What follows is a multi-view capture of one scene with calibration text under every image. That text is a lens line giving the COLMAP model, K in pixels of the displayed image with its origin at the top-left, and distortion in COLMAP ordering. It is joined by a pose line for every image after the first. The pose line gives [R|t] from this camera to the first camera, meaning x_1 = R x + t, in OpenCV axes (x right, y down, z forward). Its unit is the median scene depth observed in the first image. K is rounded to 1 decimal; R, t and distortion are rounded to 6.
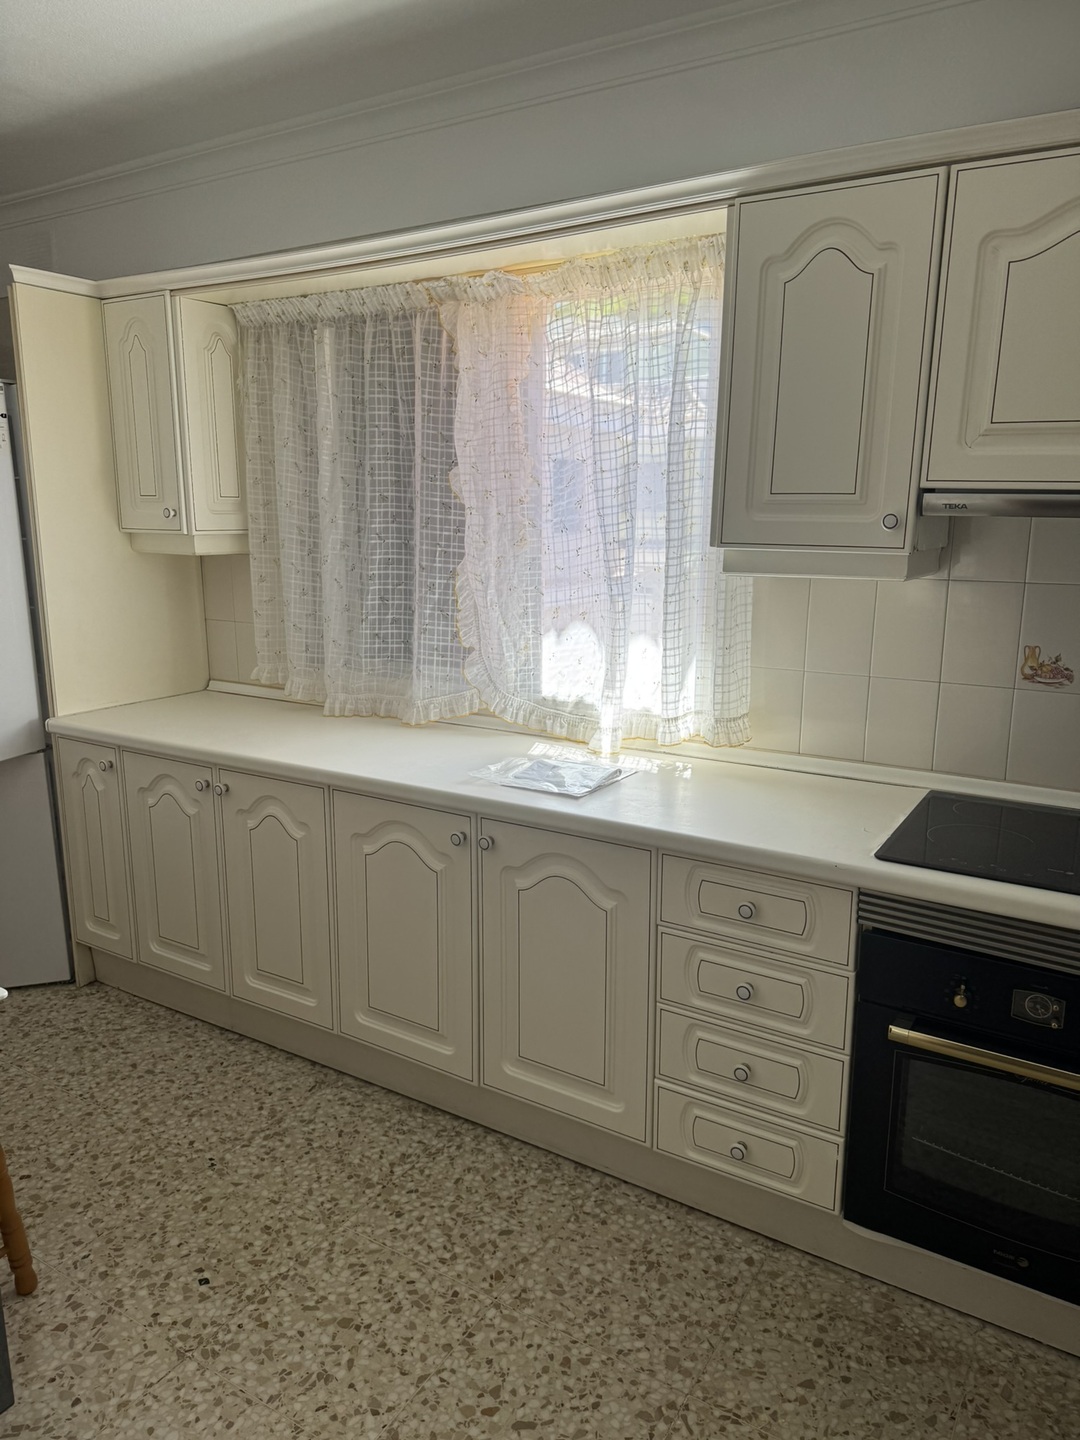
lens RADIAL K [[1010.8, 0, 536.5], [0, 1010.8, 715.2], [0, 0, 1]] dist [0.037033, -0.036867]
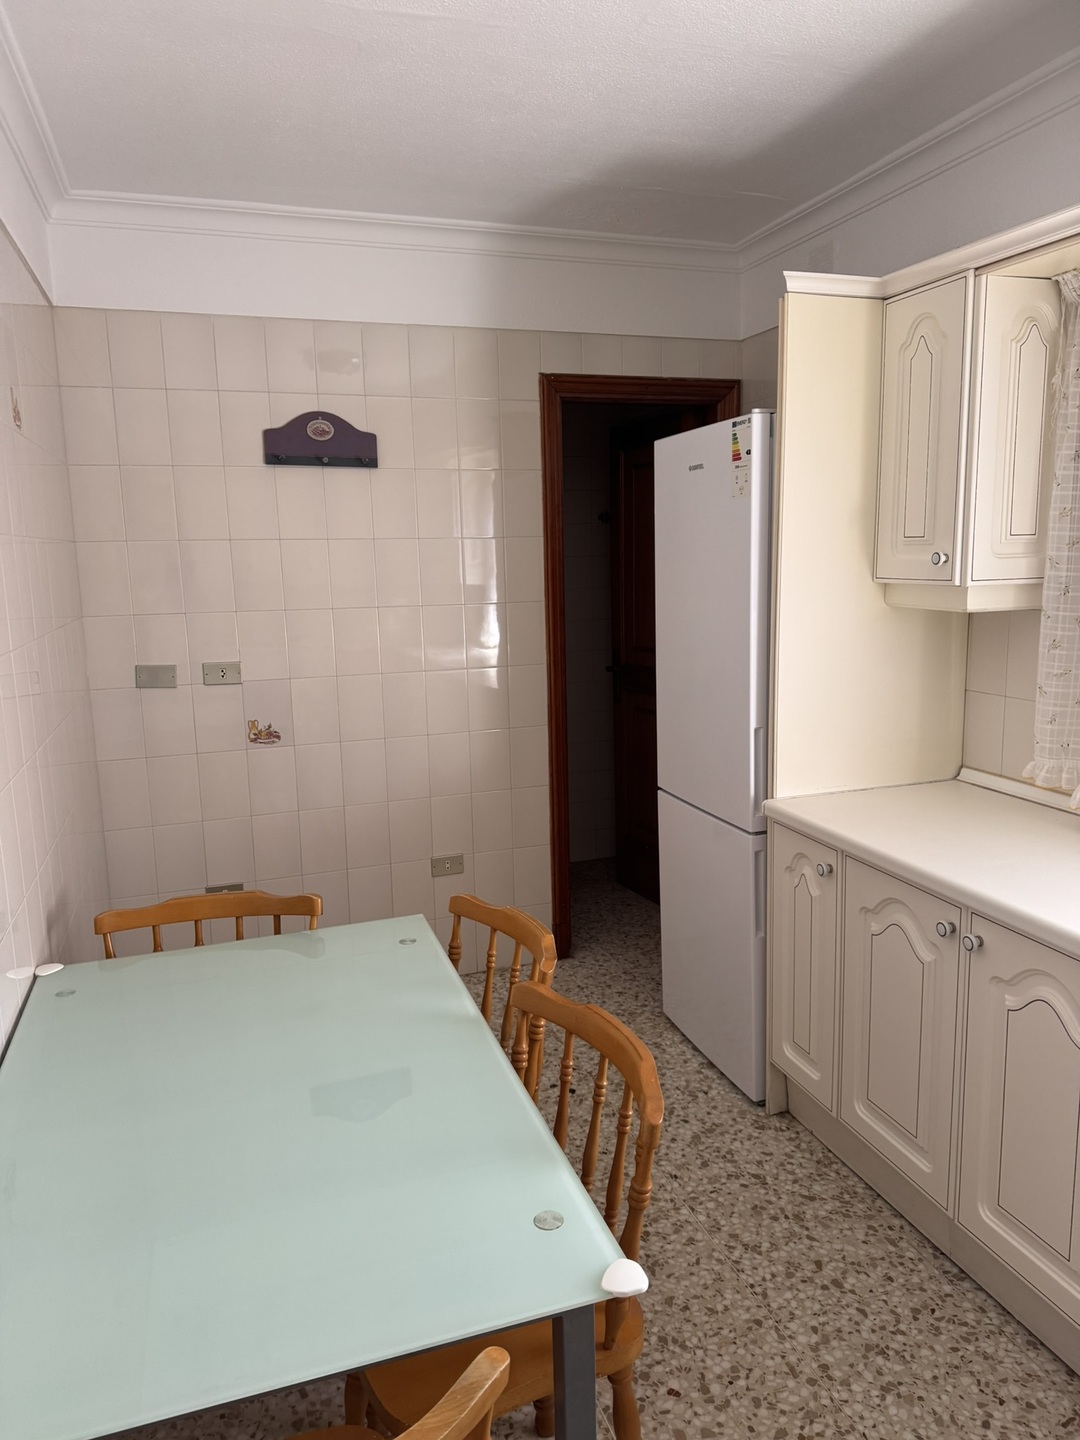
lens RADIAL K [[1010.8, 0, 536.5], [0, 1010.8, 715.2], [0, 0, 1]] dist [0.037033, -0.036867]
pose [[0.767856, 0.084879, -0.634975, -0.097525], [-0.109525, 0.993984, 0.000424, -0.048238], [0.631190, 0.069220, 0.772533, 0.222827]]
